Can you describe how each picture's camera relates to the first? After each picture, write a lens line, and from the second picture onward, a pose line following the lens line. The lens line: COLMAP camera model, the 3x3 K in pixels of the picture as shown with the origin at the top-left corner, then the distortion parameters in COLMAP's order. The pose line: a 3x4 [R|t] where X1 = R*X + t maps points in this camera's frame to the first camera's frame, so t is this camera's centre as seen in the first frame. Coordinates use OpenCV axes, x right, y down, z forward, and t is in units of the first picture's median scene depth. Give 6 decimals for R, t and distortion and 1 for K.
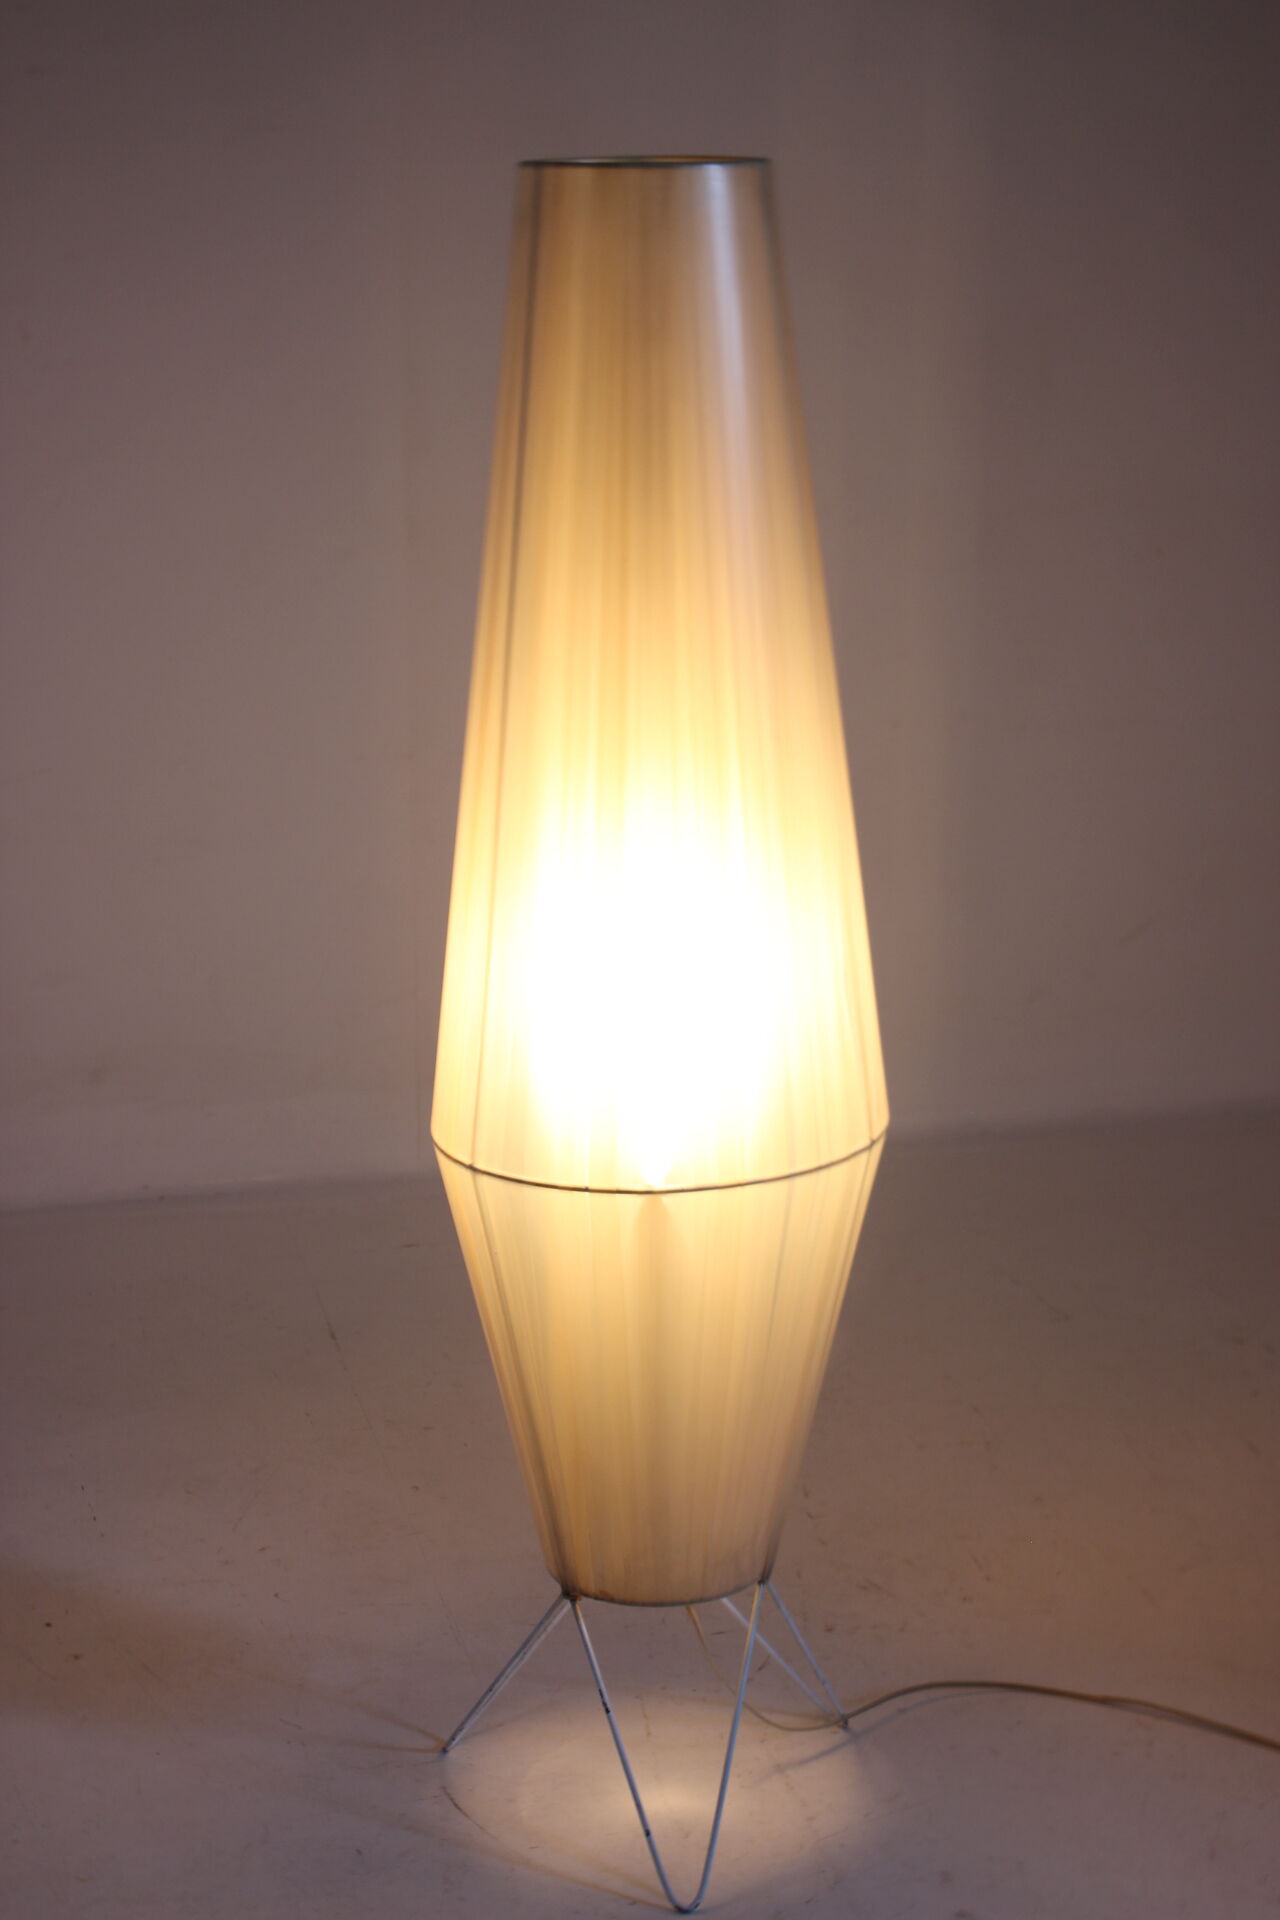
lens RADIAL K [[2479.5, 0, 638.0], [0, 2479.5, 979.4], [0, 0, 1]] dist [-0.112655, 0.000000]
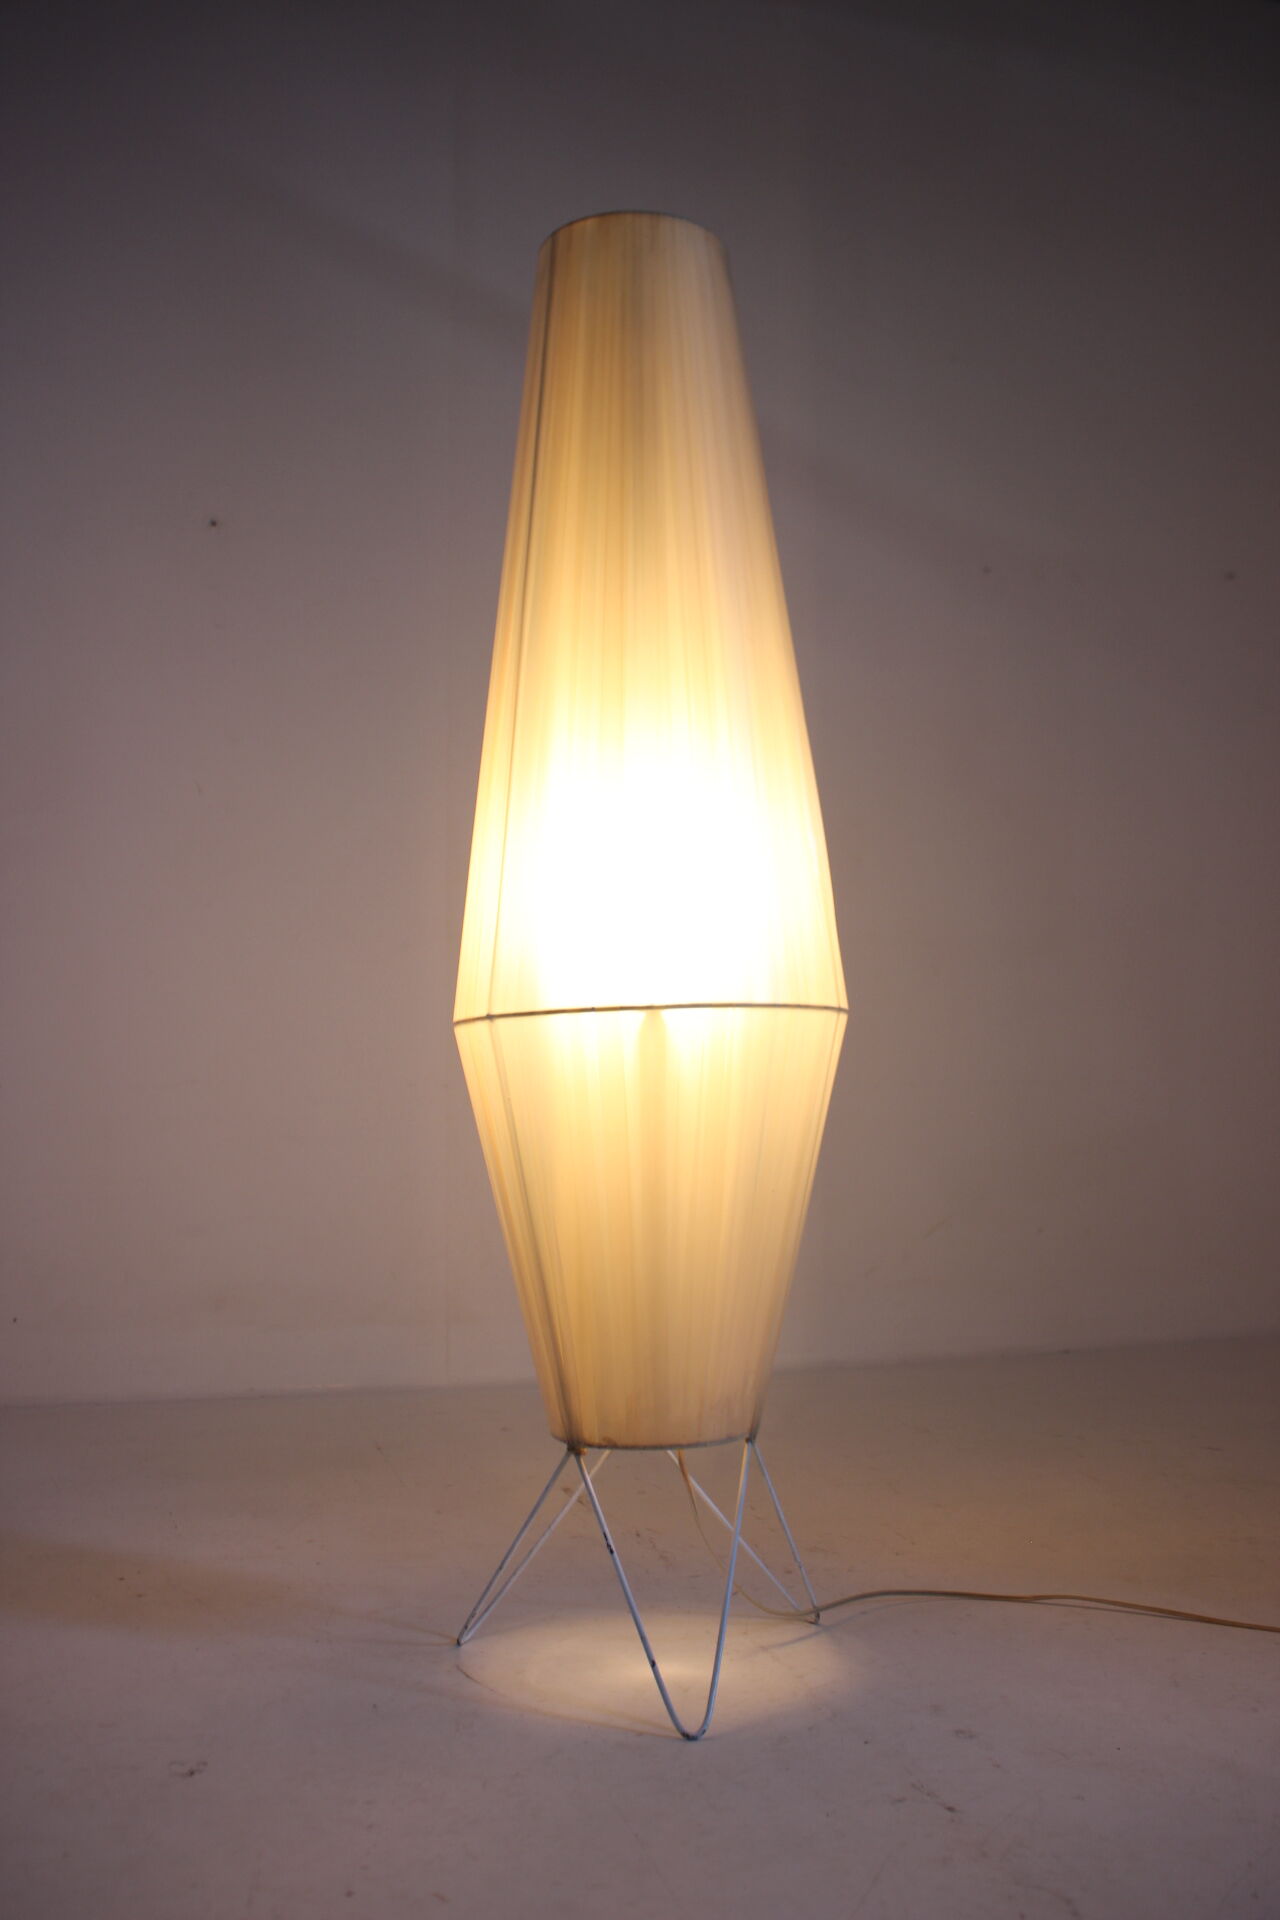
lens RADIAL K [[1522.9, 0, 645.8], [0, 1522.9, 966.9], [0, 0, 1]] dist [-0.132297, 0.007616]
pose [[0.999194, -0.004684, 0.039868, -0.022171], [0.015315, 0.962522, -0.270769, 0.229457], [-0.037106, 0.271161, 0.961818, 0.311641]]
